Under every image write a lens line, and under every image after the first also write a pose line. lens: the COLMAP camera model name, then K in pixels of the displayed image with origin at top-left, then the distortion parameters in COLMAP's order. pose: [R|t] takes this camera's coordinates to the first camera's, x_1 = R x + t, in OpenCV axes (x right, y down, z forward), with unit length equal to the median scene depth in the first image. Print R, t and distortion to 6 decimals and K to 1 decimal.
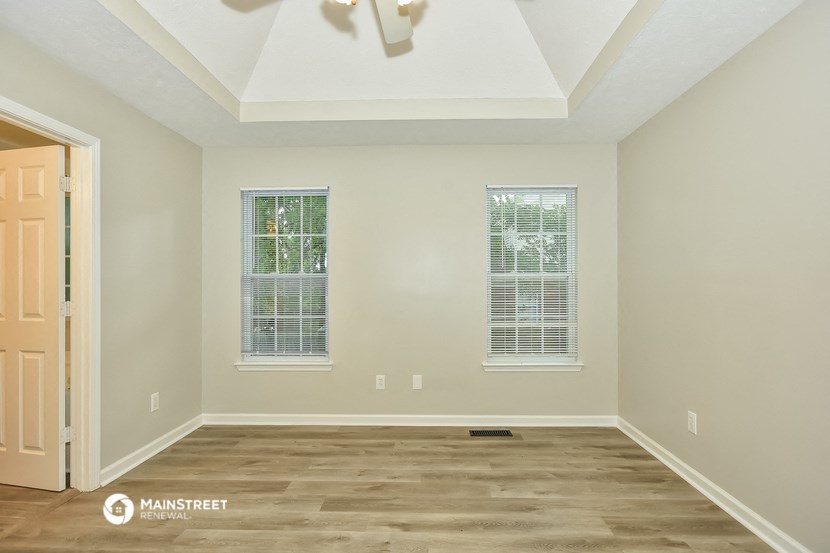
lens RADIAL K [[438.7, 0, 418.2], [0, 438.7, 282.6], [0, 0, 1]] dist [-0.009869, 0.000940]
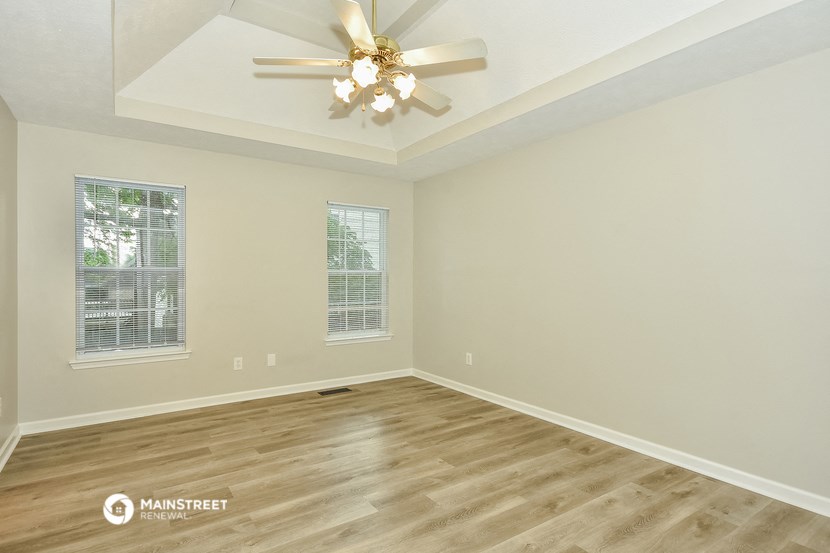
lens RADIAL K [[438.7, 0, 418.2], [0, 438.7, 282.6], [0, 0, 1]] dist [-0.009869, 0.000940]
pose [[0.810848, -0.002239, 0.585252, -0.429145], [-0.007298, 0.999876, 0.013936, -0.003843], [-0.585211, -0.015571, 0.810732, -0.223001]]
